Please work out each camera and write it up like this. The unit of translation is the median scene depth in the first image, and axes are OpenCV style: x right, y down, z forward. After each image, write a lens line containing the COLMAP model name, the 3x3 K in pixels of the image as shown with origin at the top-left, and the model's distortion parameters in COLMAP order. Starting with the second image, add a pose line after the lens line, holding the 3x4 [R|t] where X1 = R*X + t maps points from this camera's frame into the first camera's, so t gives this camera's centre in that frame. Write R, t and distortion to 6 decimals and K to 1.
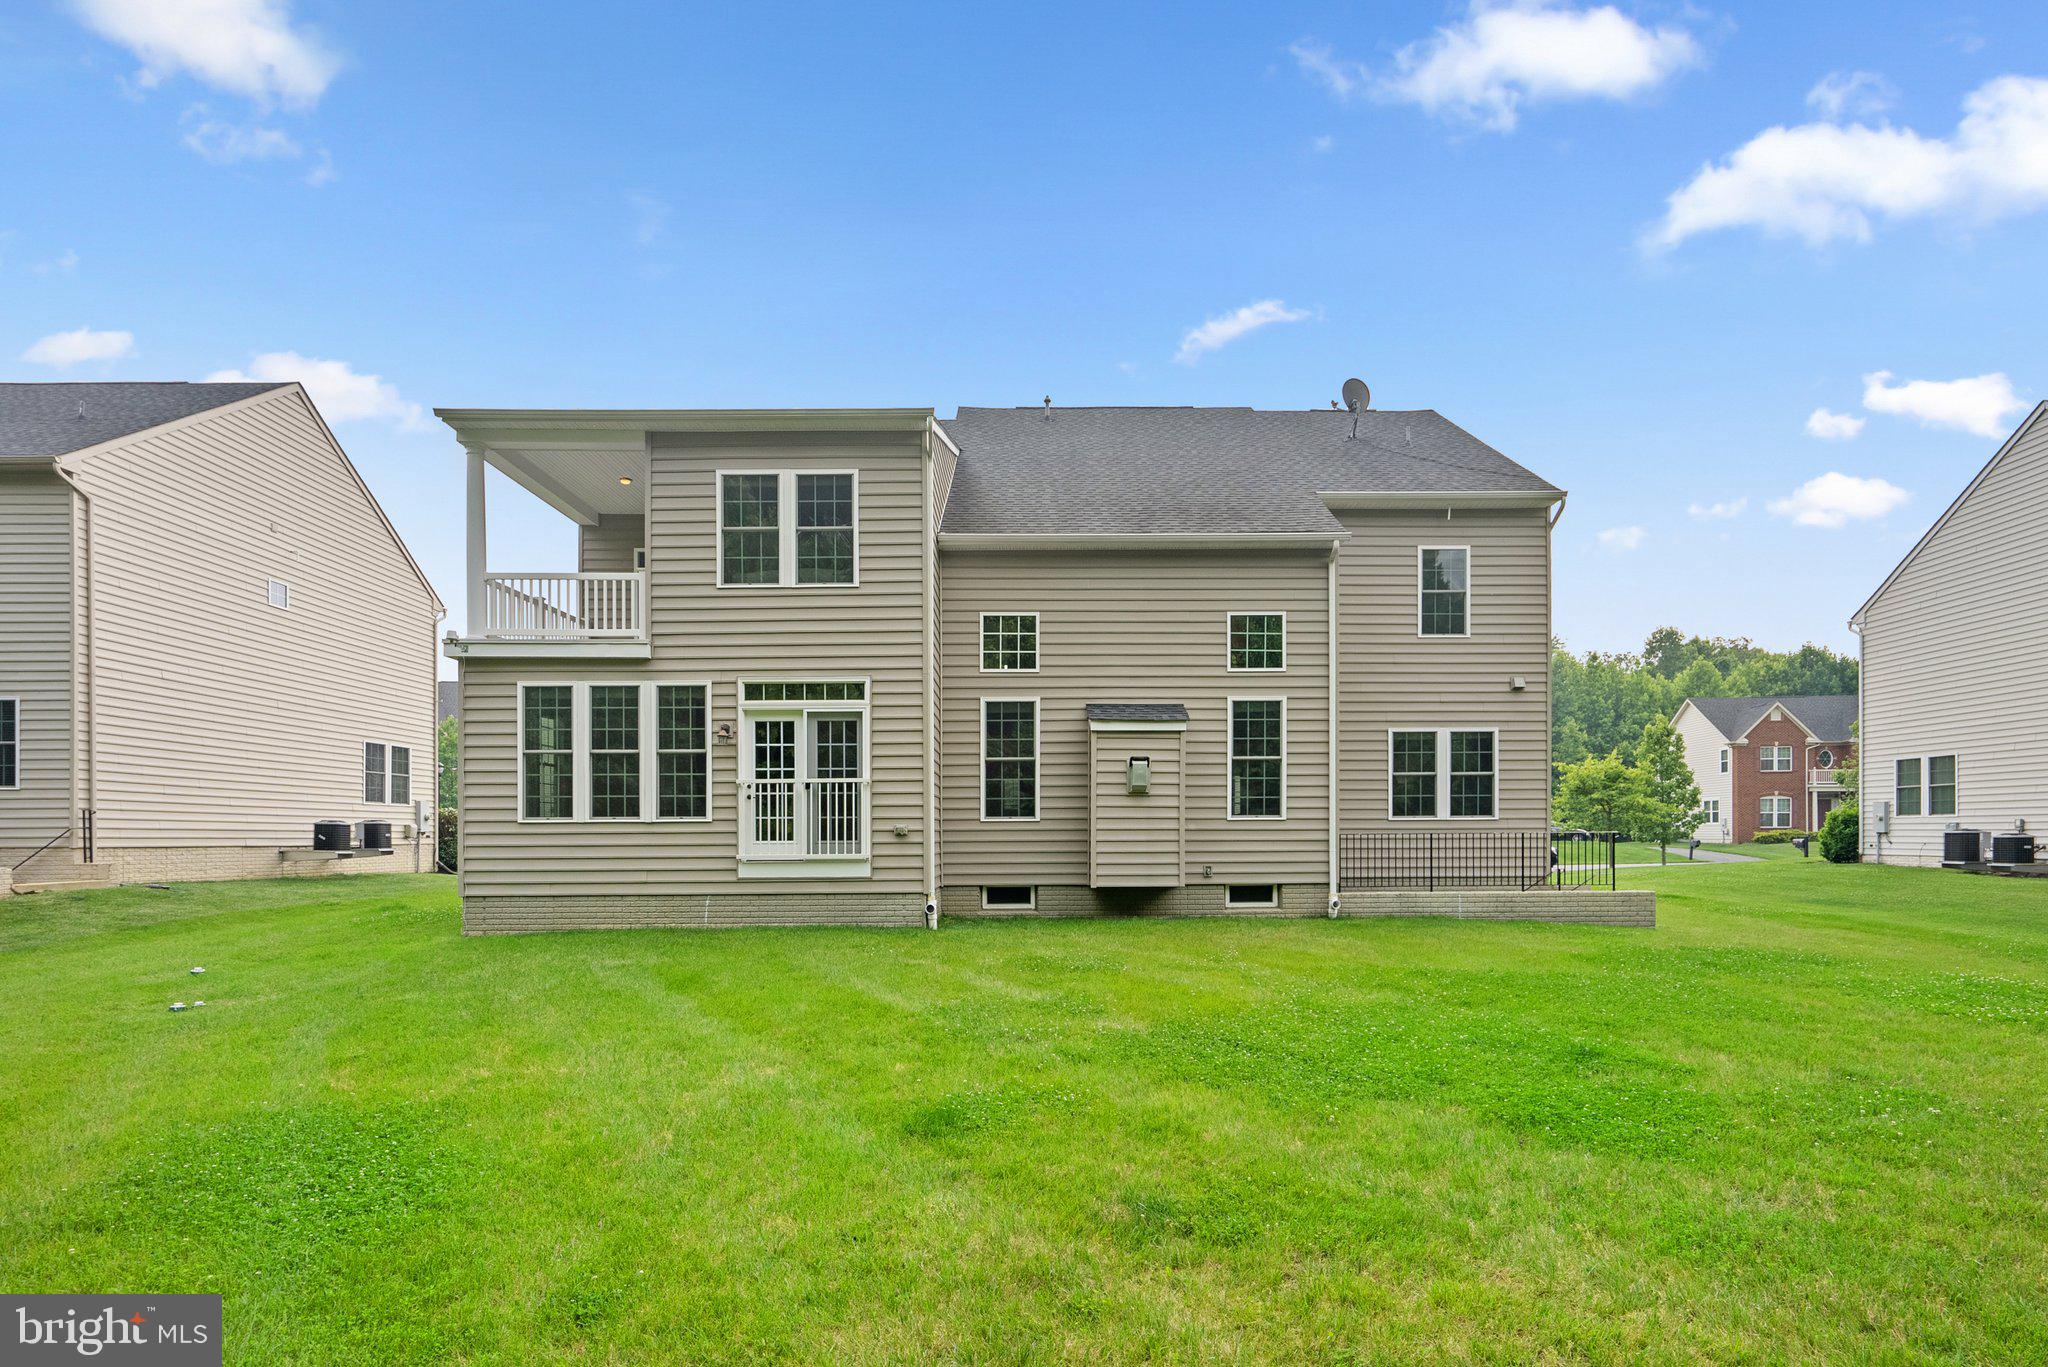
lens RADIAL K [[1007.5, 0, 1021.2], [0, 1007.5, 844.5], [0, 0, 1]] dist [0.004256, -0.000230]
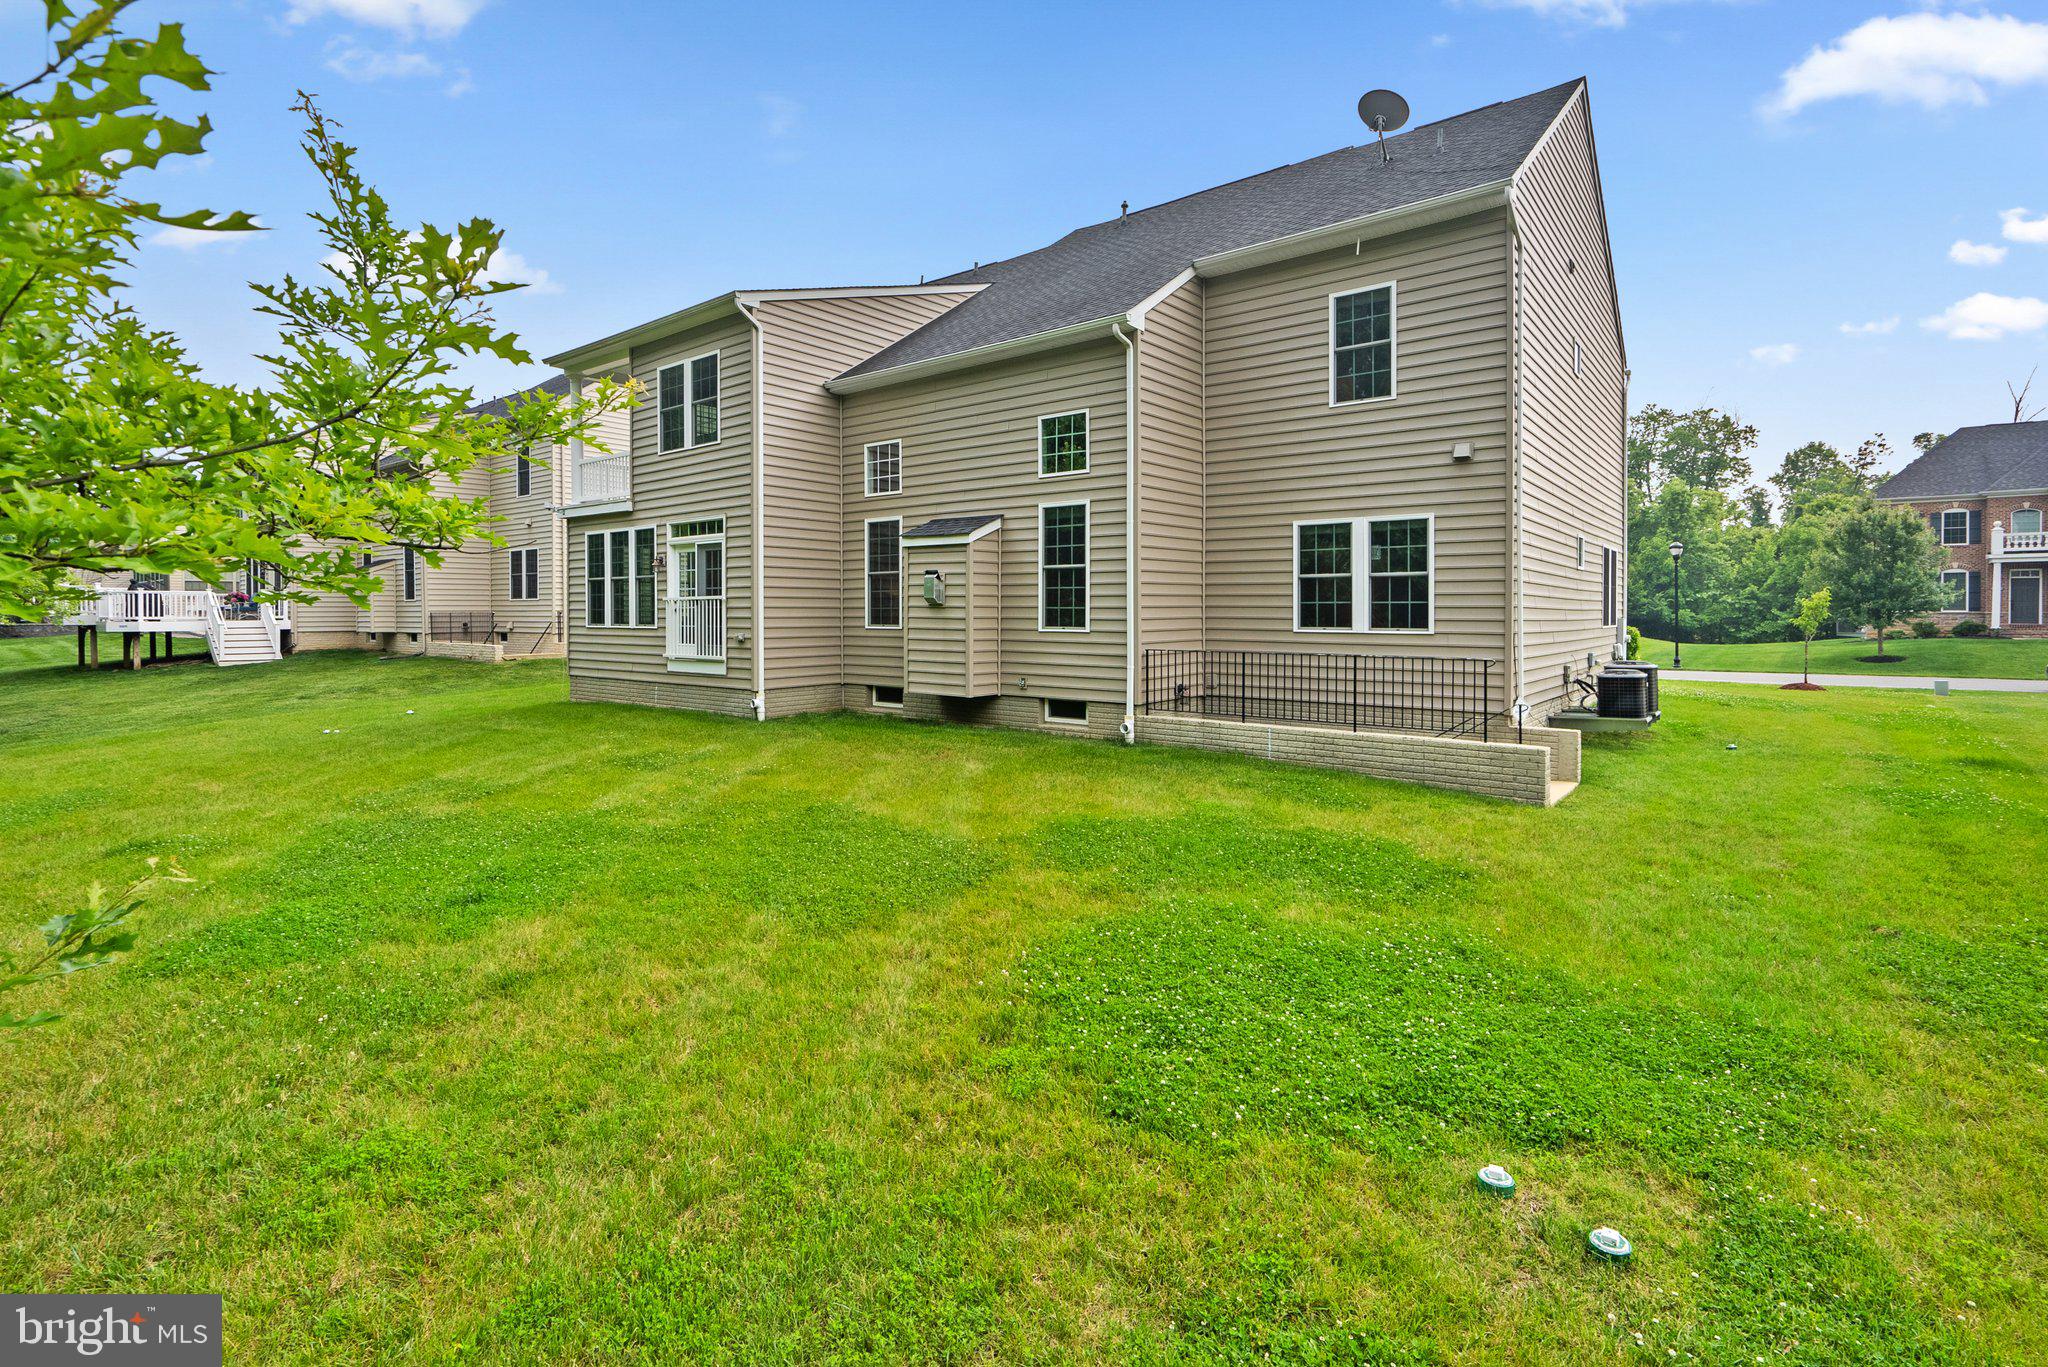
lens RADIAL K [[947.8, 0, 1026.9], [0, 947.8, 620.1], [0, 0, 1]] dist [-0.003442, 0.000015]
pose [[0.774769, 0.010842, -0.632151, 0.777052], [-0.011956, 0.999925, 0.002497, -0.037951], [0.632131, 0.005624, 0.774841, 0.291115]]
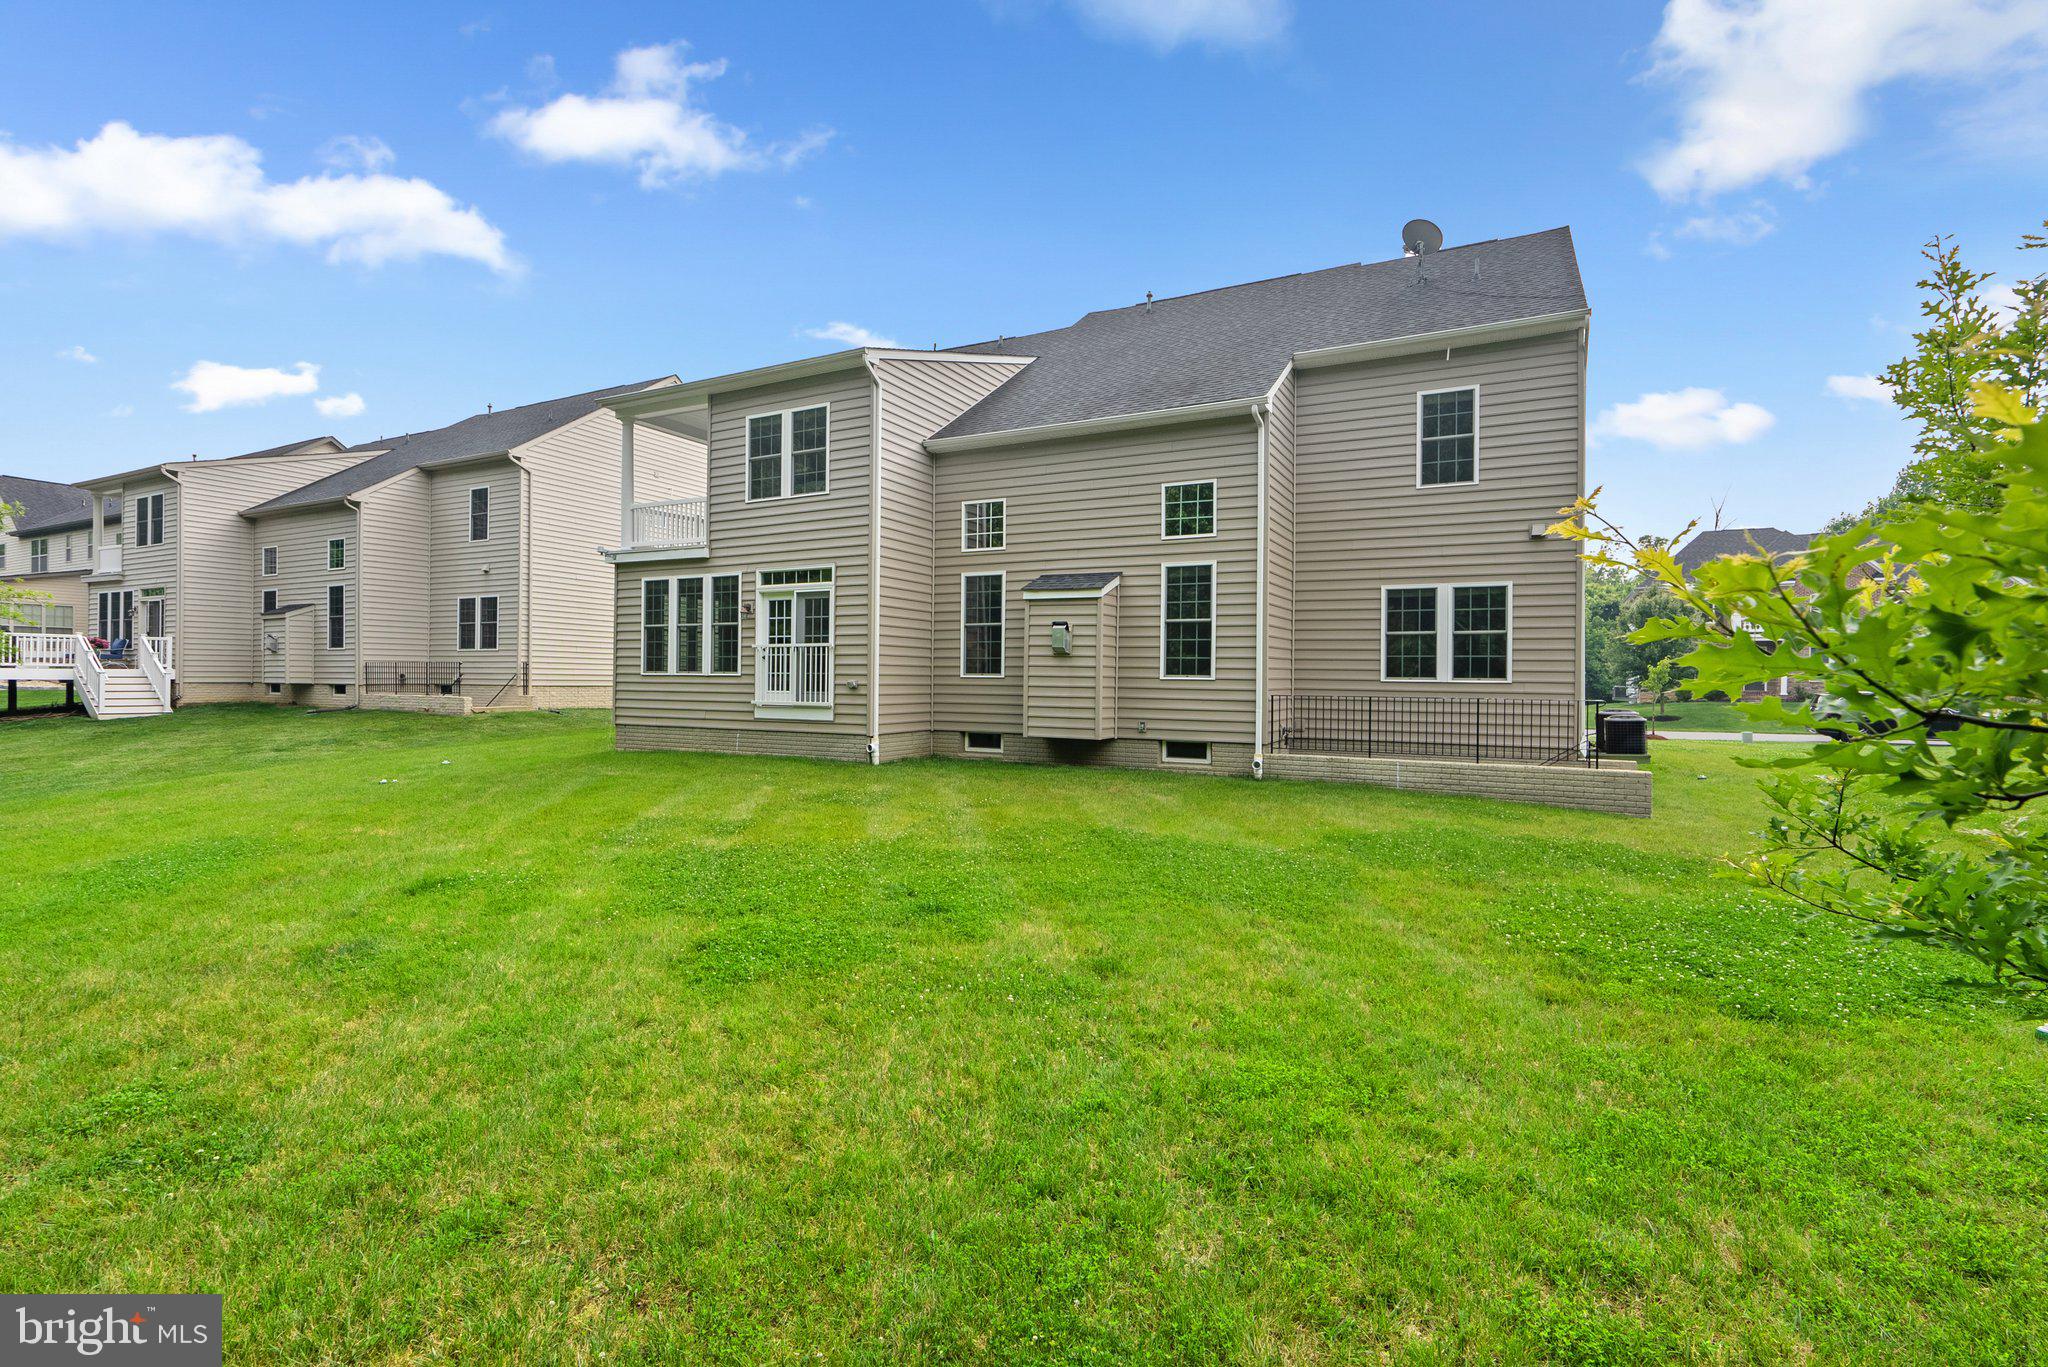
lens RADIAL K [[921.2, 0, 1024.0], [0, 921.2, 683.5], [0, 0, 1]] dist [-0.002979, -0.000252]
pose [[0.882304, 0.016525, -0.470389, 0.539252], [-0.021127, 0.999767, -0.004504, -0.012858], [0.470205, 0.013912, 0.882447, 0.077548]]
